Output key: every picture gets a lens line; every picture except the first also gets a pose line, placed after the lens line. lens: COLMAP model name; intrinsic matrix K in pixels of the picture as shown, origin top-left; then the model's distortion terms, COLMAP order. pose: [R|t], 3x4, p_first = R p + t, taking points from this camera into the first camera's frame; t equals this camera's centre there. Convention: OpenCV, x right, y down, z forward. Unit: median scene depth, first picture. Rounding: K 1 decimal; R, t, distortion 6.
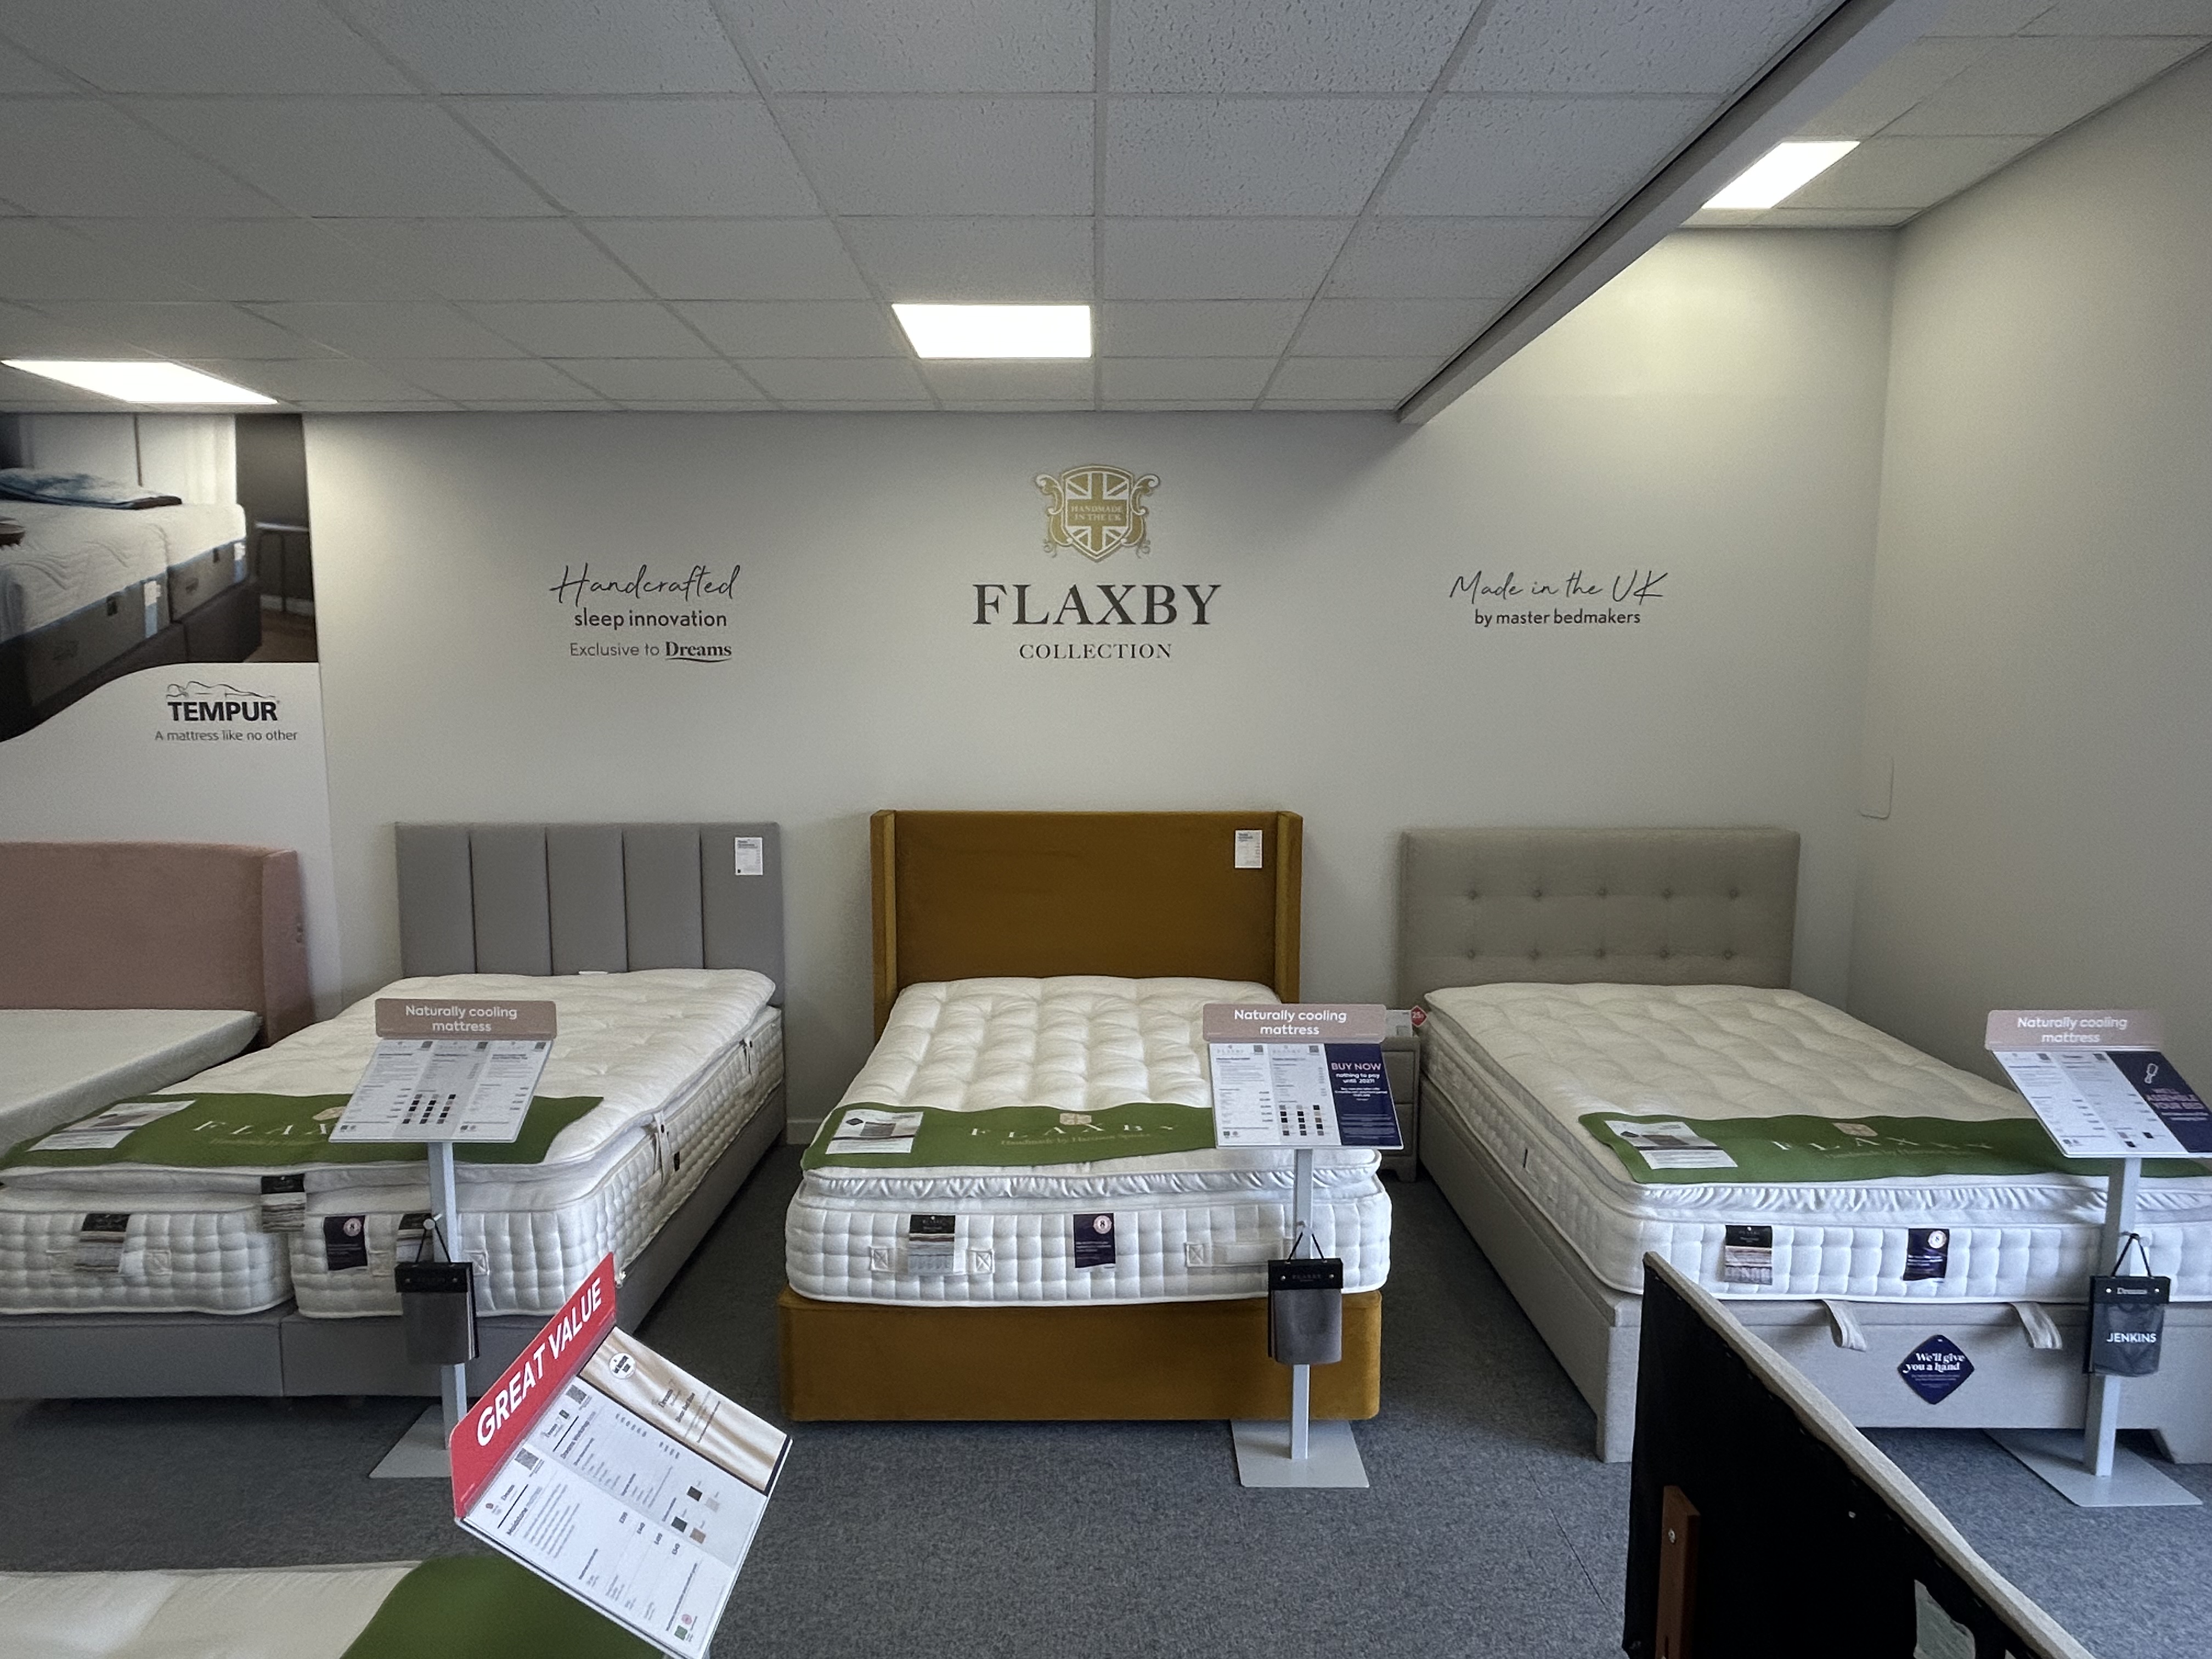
lens RADIAL K [[1247.4, 0, 1105.6], [0, 1247.4, 826.5], [0, 0, 1]] dist [-0.008638, 0.002371]
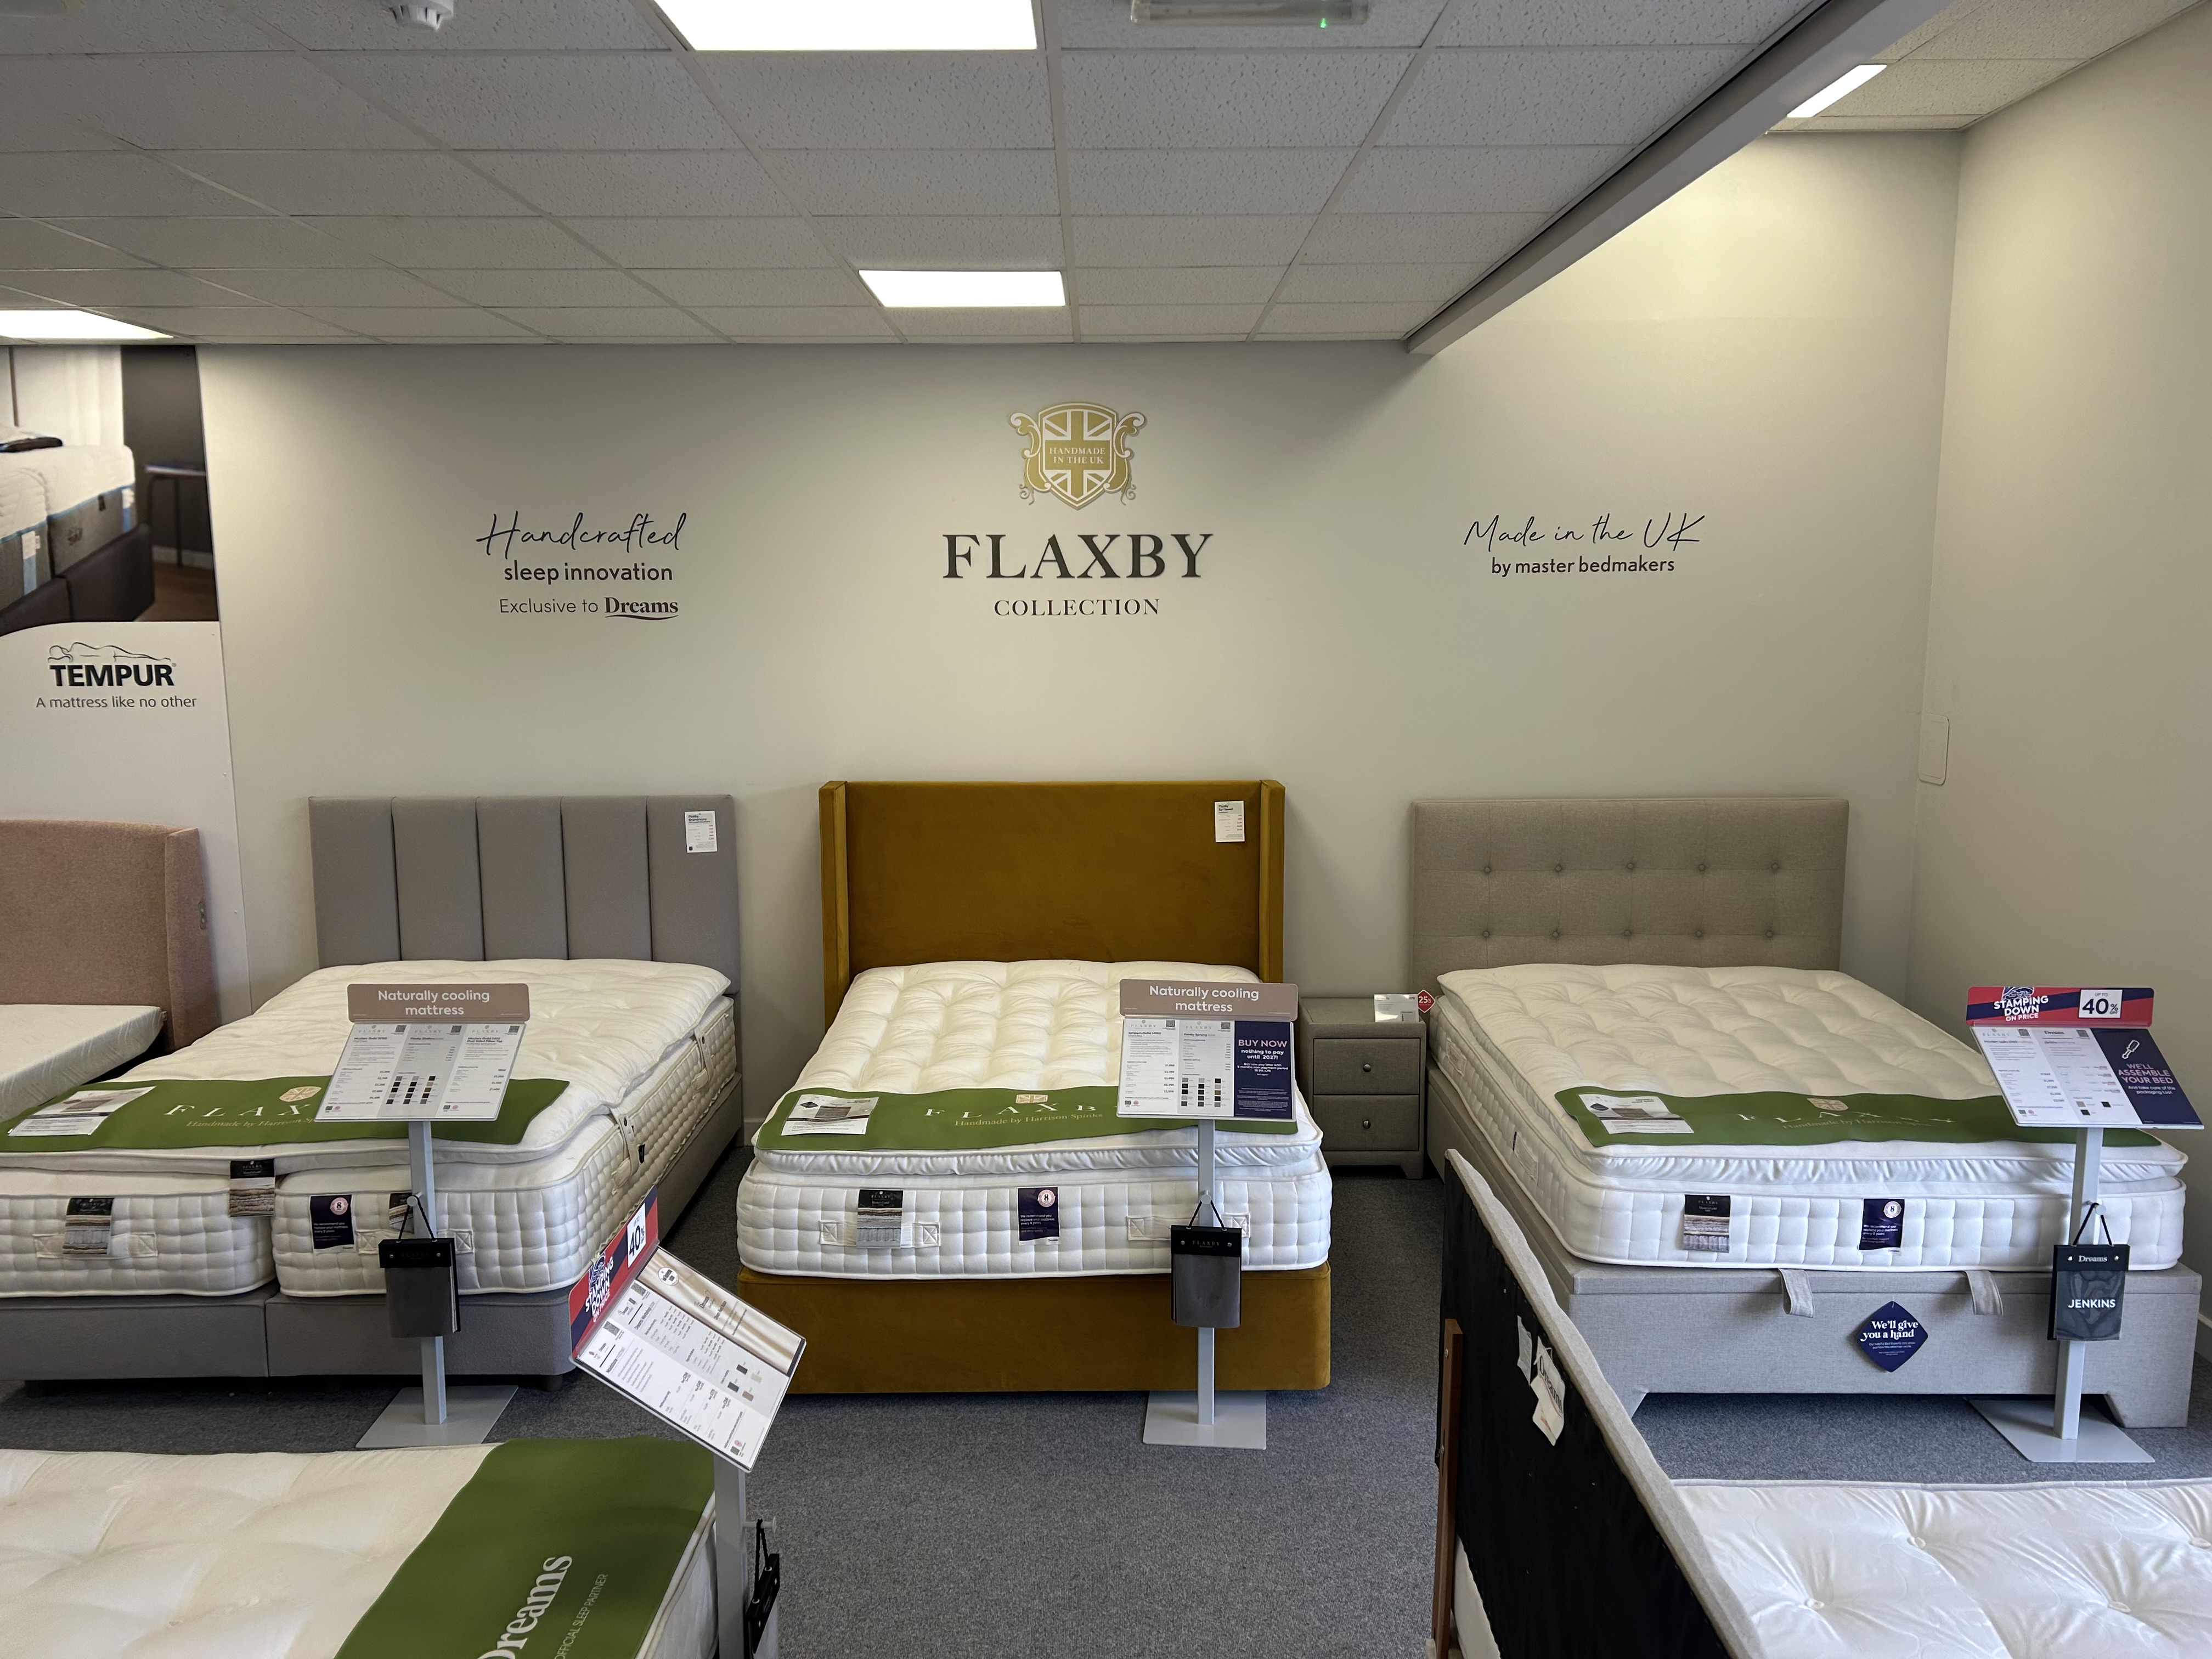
lens RADIAL K [[1664.2, 0, 1112.1], [0, 1664.2, 820.7], [0, 0, 1]] dist [0.059610, -0.064862]
pose [[0.999965, -0.006132, -0.005702, 0.023495], [0.006294, 0.999561, 0.028949, -0.018368], [0.005522, -0.028984, 0.999565, -0.228419]]
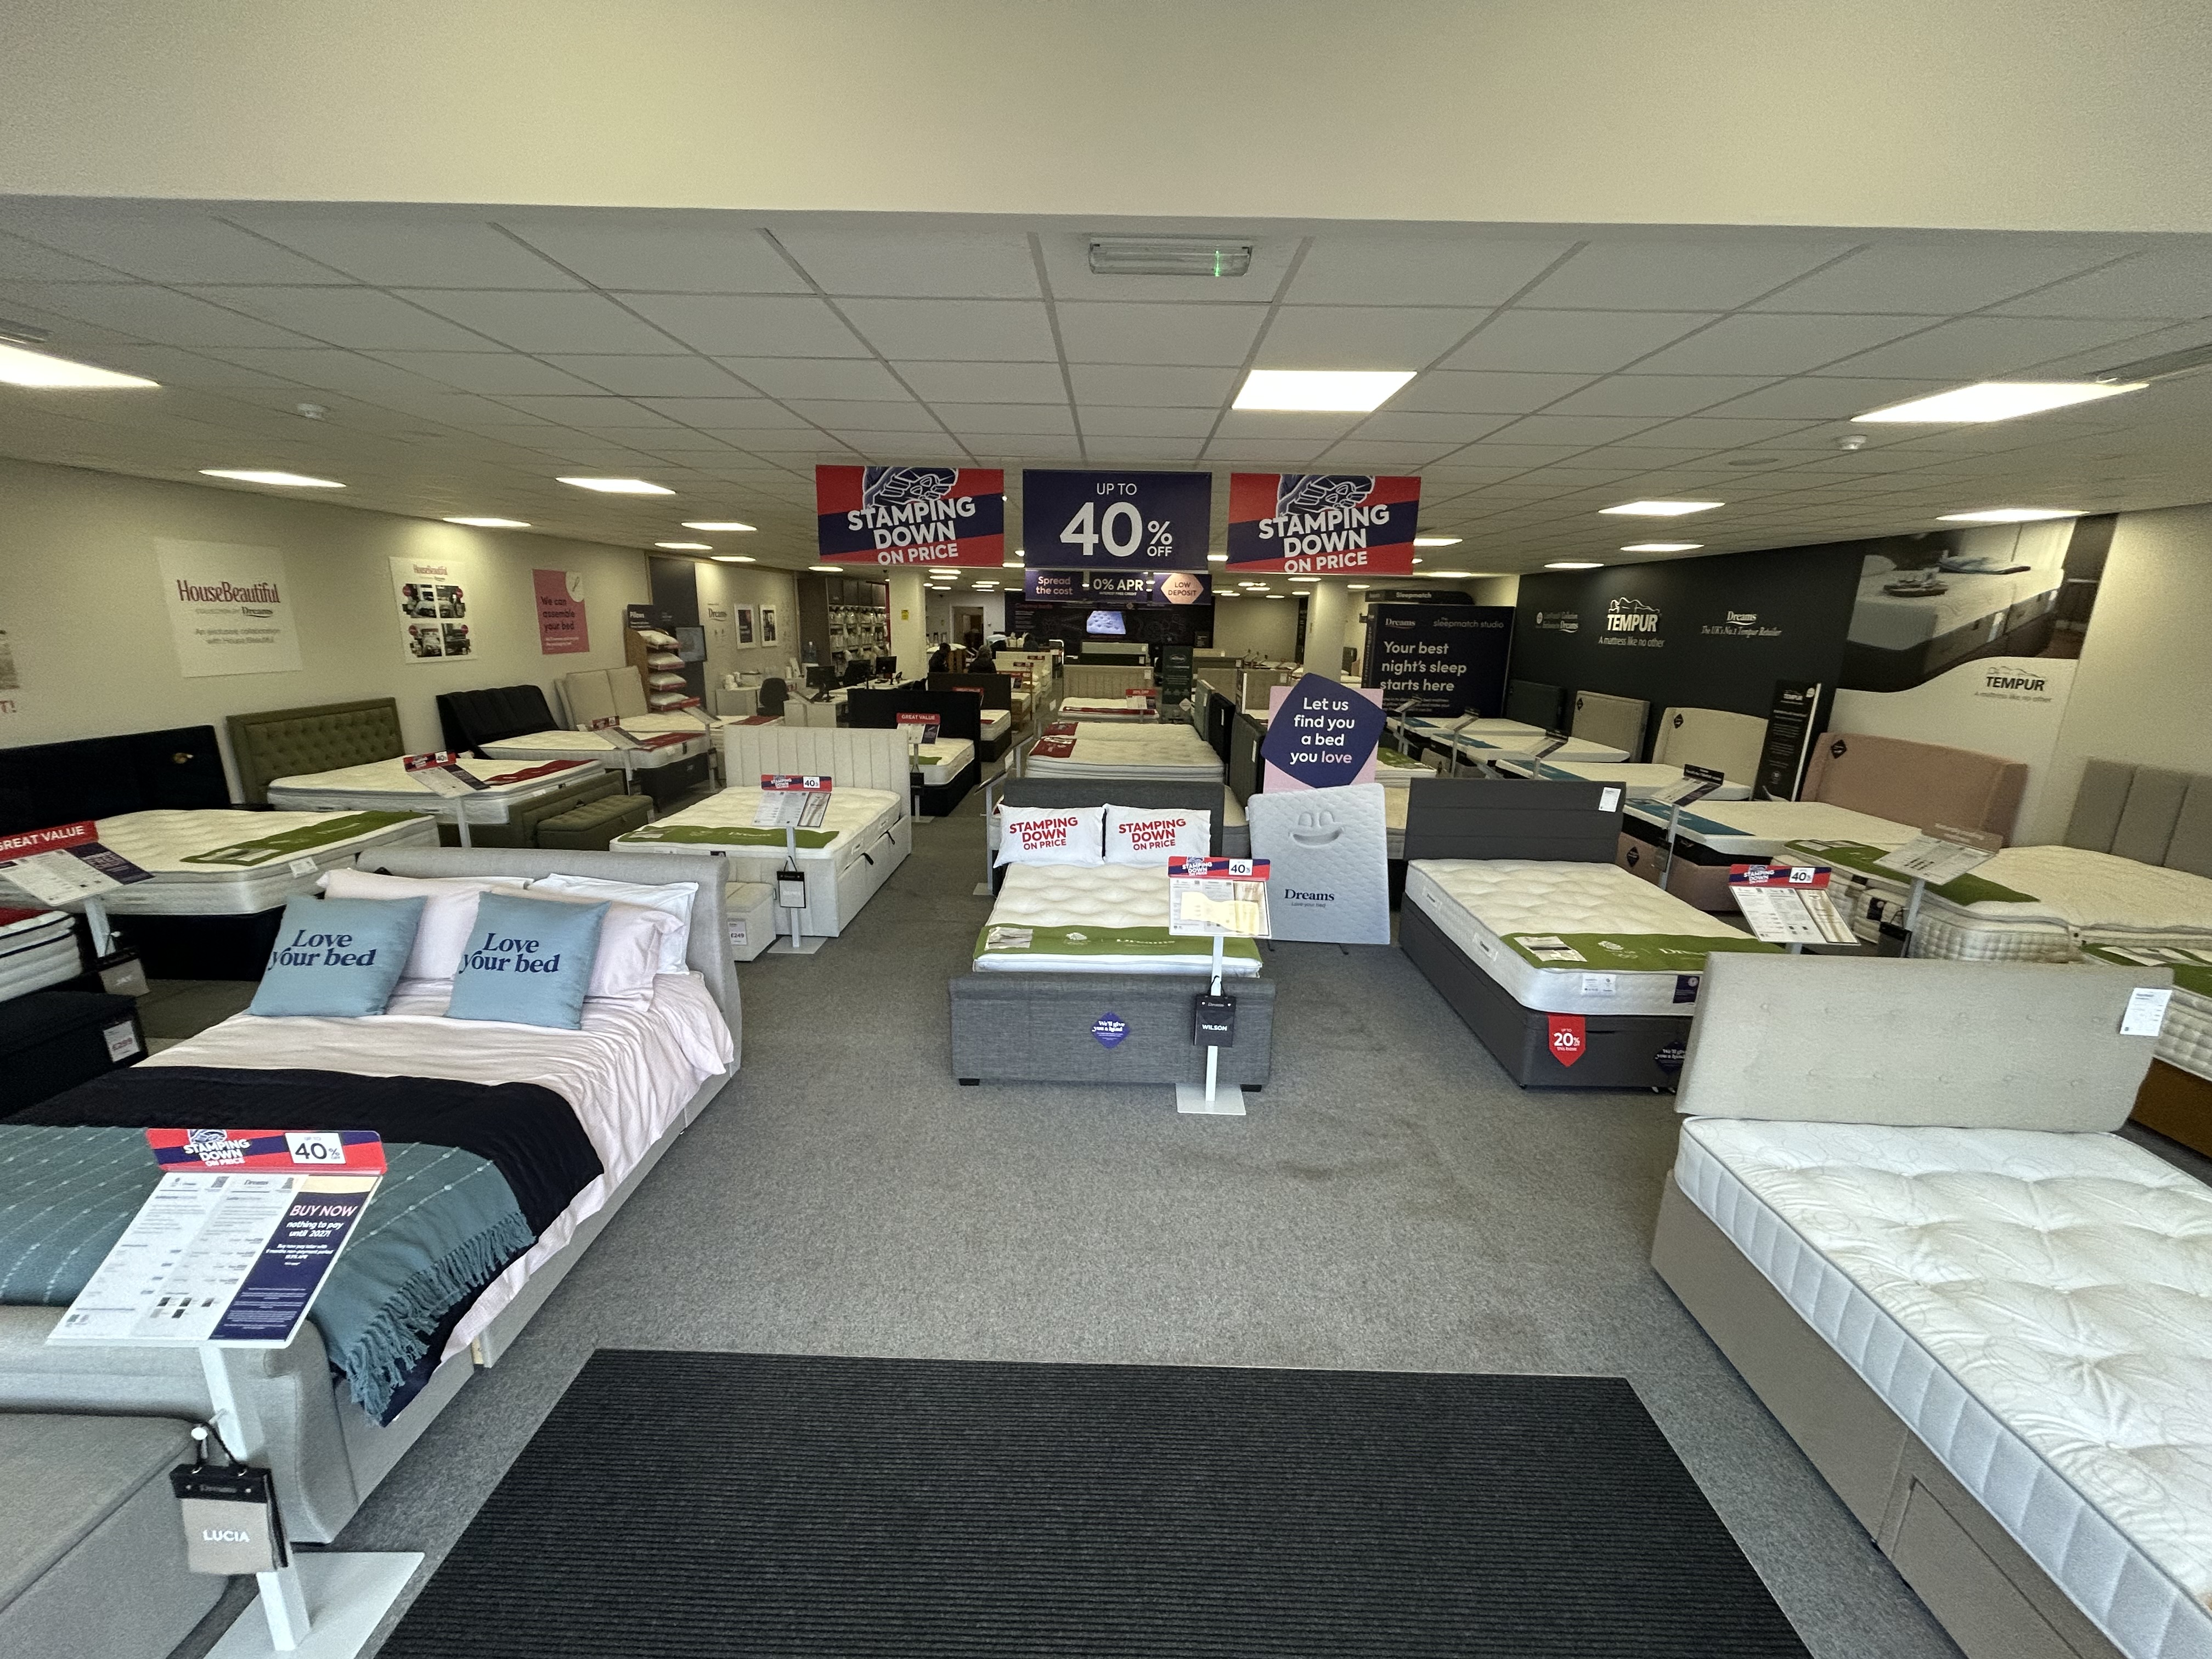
lens RADIAL K [[889.9, 0, 1100.7], [0, 889.9, 830.9], [0, 0, 1]] dist [0.000046, 0.000808]
pose [[-0.027545, 0.232889, -0.972113, 0.682177], [-0.130639, 0.963303, 0.234481, -0.014895], [0.991047, 0.133454, 0.003890, -0.331965]]
